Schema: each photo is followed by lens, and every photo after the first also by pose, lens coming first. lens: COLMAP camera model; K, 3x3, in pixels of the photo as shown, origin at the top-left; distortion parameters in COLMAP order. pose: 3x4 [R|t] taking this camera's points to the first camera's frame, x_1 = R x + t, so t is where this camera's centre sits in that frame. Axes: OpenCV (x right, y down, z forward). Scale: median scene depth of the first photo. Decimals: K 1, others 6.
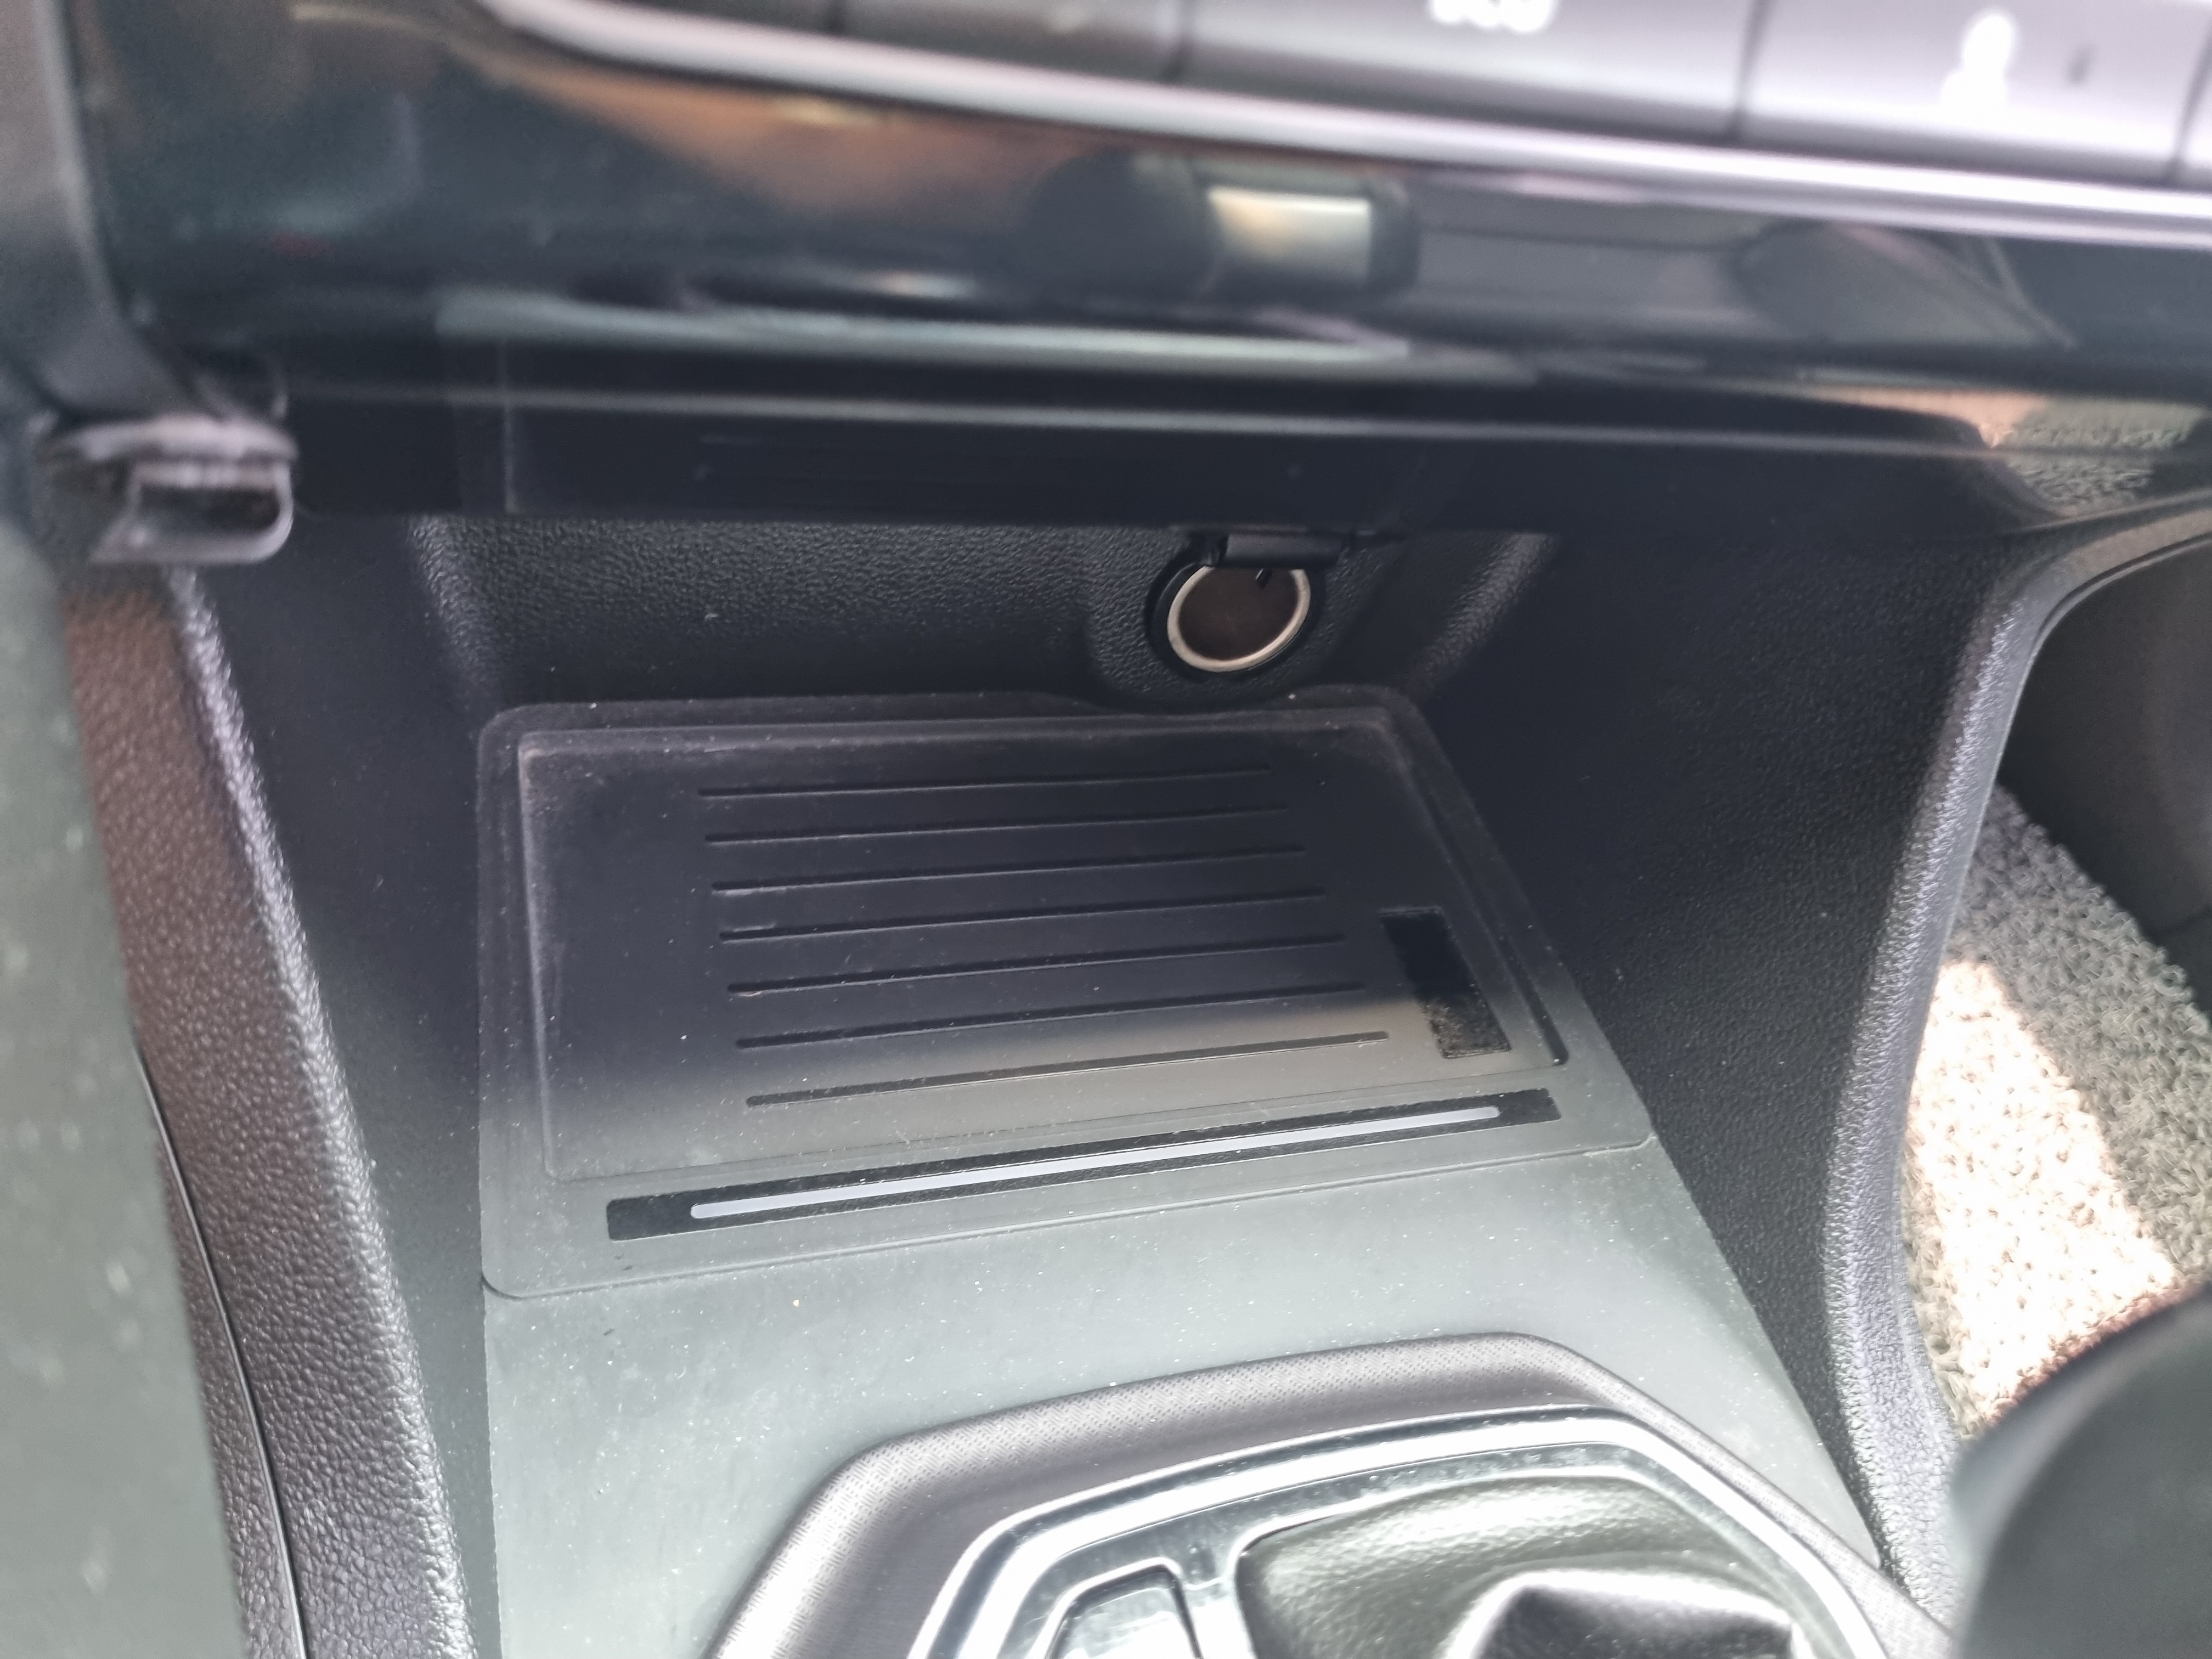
lens RADIAL K [[1701.1, 0, 1078.6], [0, 1701.1, 832.8], [0, 0, 1]] dist [0.003568, -0.004178]
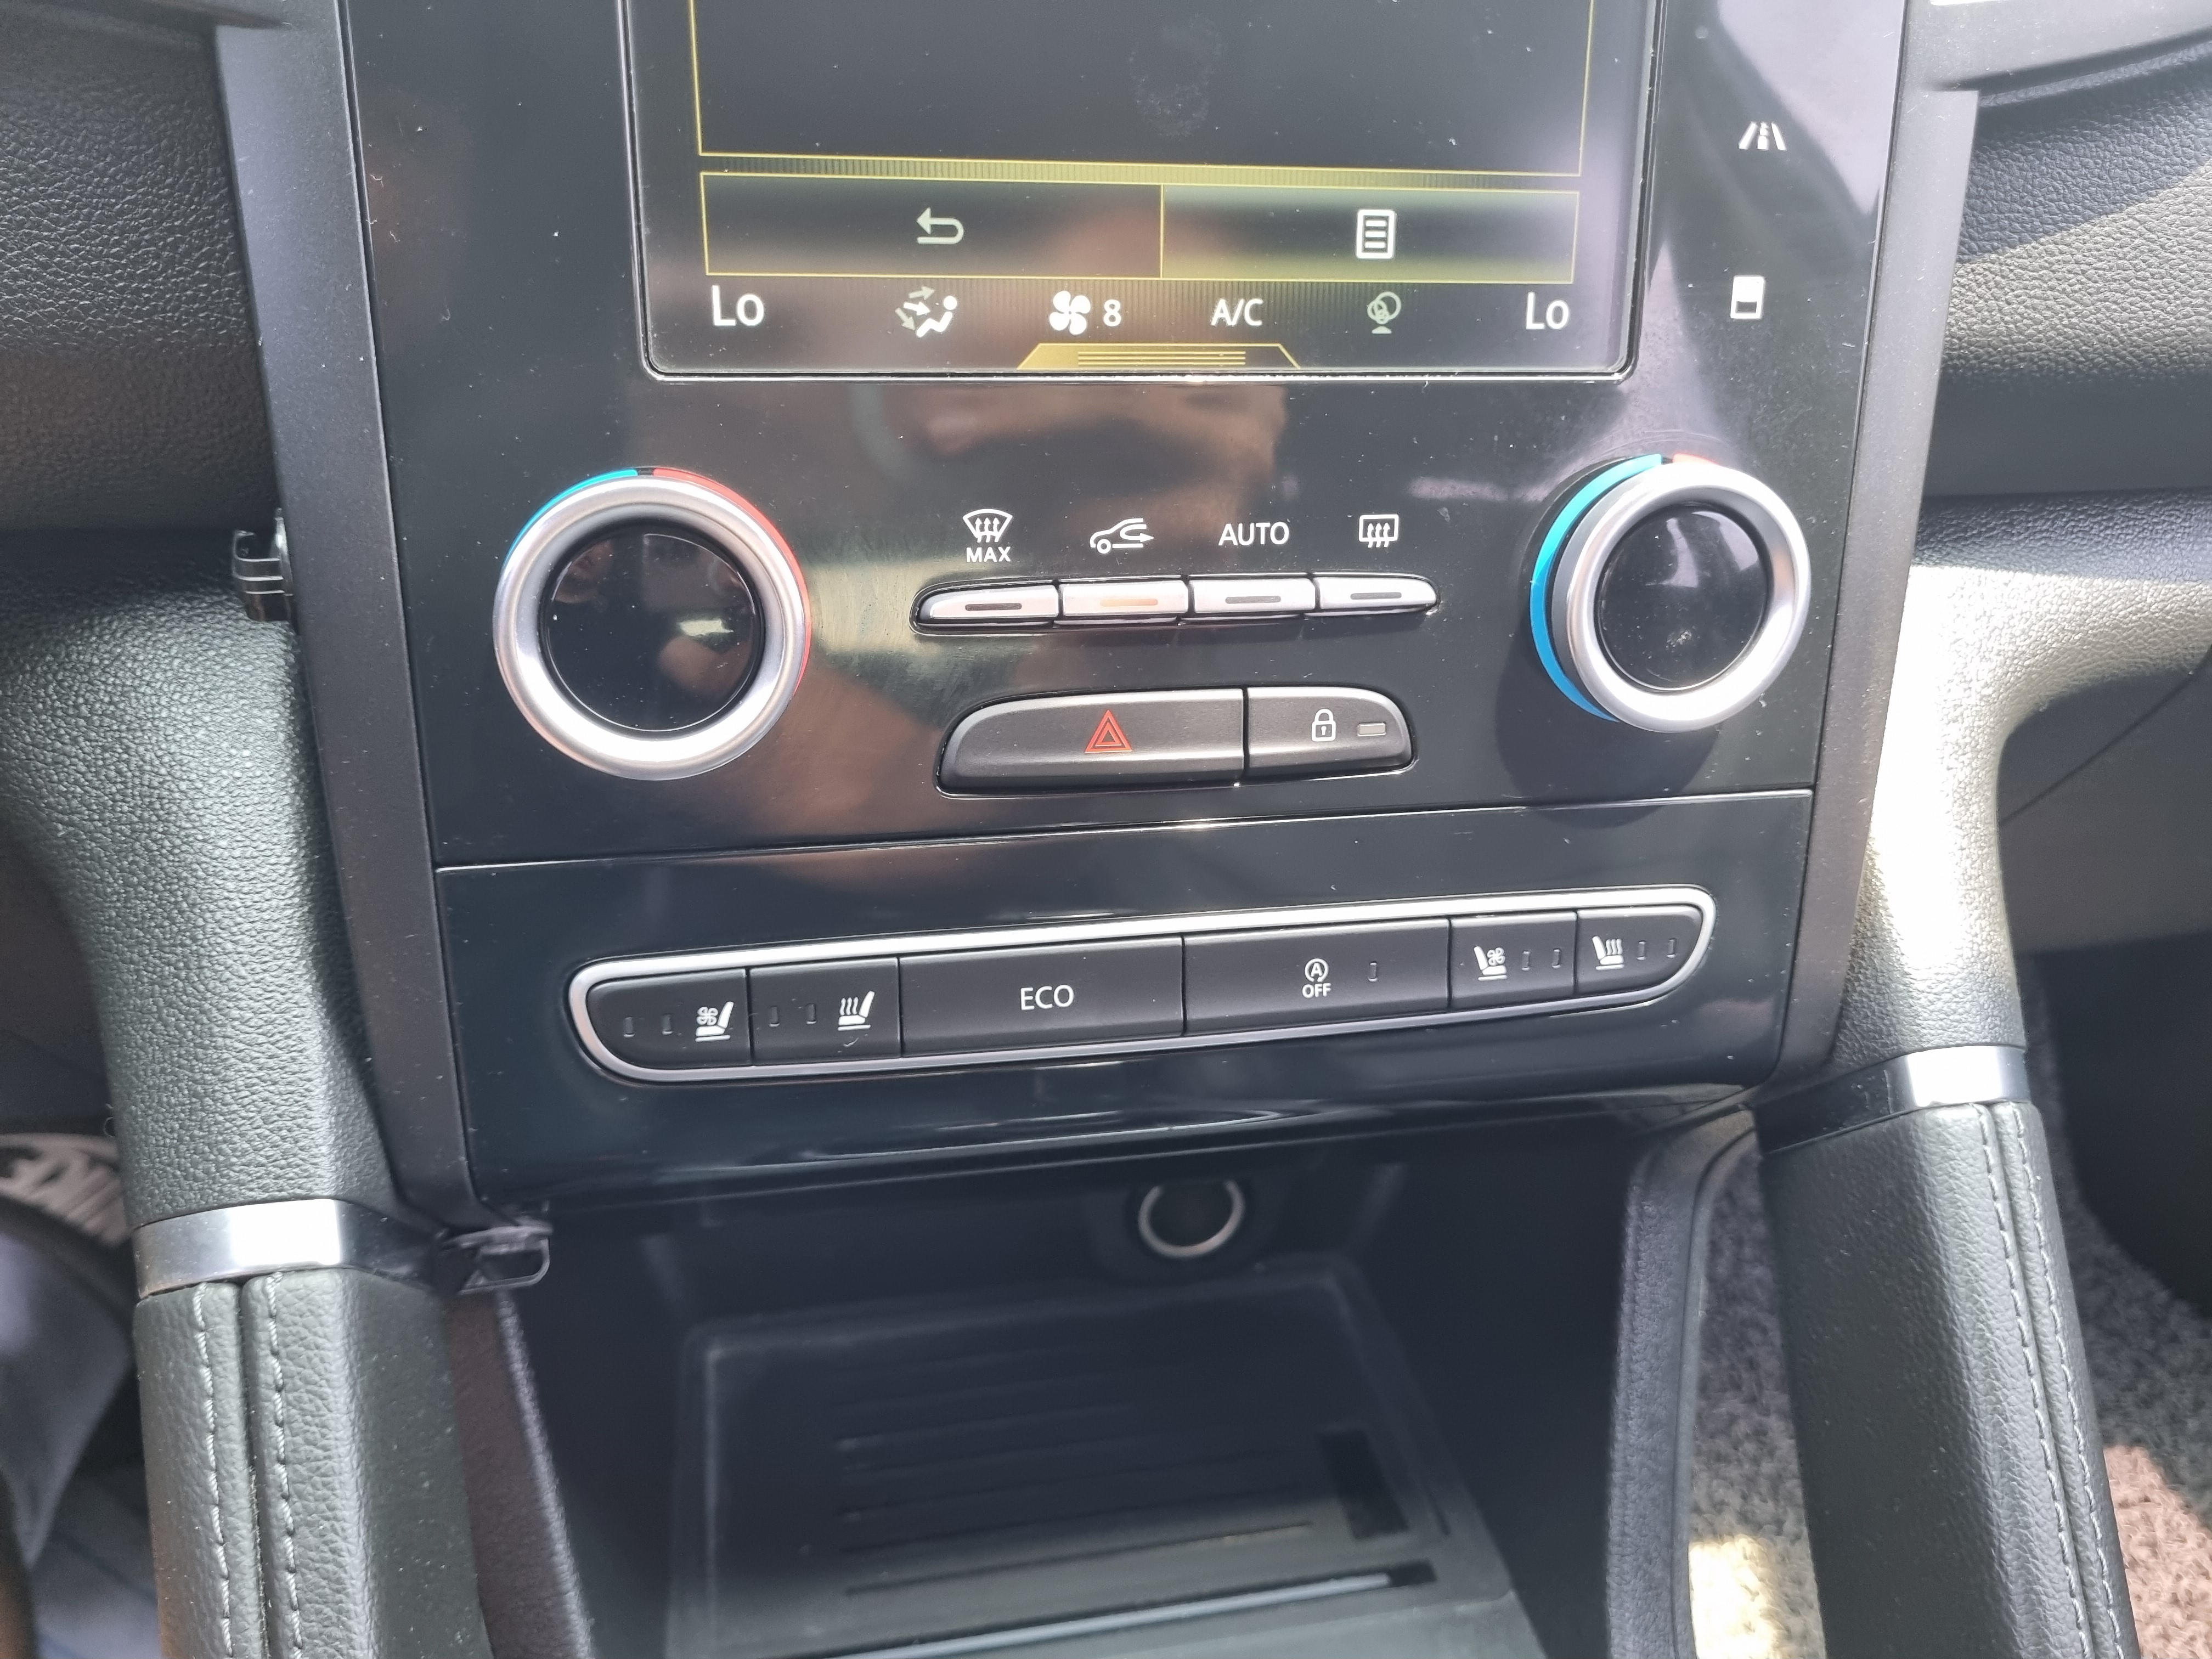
lens RADIAL K [[1701.1, 0, 1078.6], [0, 1701.1, 832.8], [0, 0, 1]] dist [0.003568, -0.004178]
pose [[0.983210, -0.116220, -0.140680, 0.255774], [0.067748, 0.948334, -0.309958, 0.003240], [0.169435, 0.295223, 0.940285, -0.485678]]
